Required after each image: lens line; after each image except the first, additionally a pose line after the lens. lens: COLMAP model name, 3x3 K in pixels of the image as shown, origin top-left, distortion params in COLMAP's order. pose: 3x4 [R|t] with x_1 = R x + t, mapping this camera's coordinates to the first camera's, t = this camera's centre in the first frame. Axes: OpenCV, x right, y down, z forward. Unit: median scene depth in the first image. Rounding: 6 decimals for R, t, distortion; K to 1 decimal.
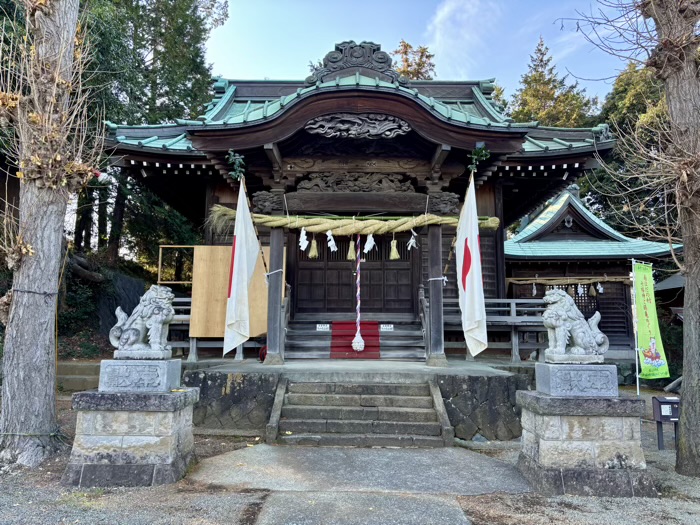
lens RADIAL K [[544.4, 0, 350.0], [0, 544.4, 262.5], [0, 0, 1]] dist [0.045536, 0.003201]
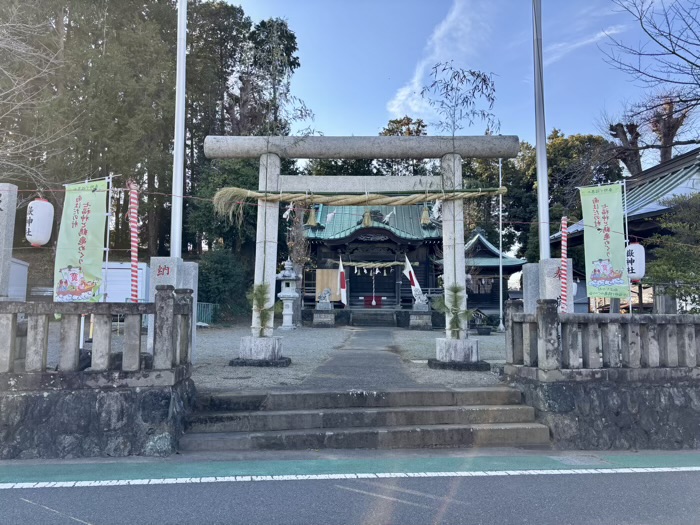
lens RADIAL K [[584.2, 0, 350.0], [0, 584.2, 262.5], [0, 0, 1]] dist [0.002570, 0.001984]
pose [[0.999826, -0.011358, -0.014781, -0.065744], [0.011916, 0.999200, 0.038187, -0.199550], [0.014335, -0.038357, 0.999161, -2.206686]]
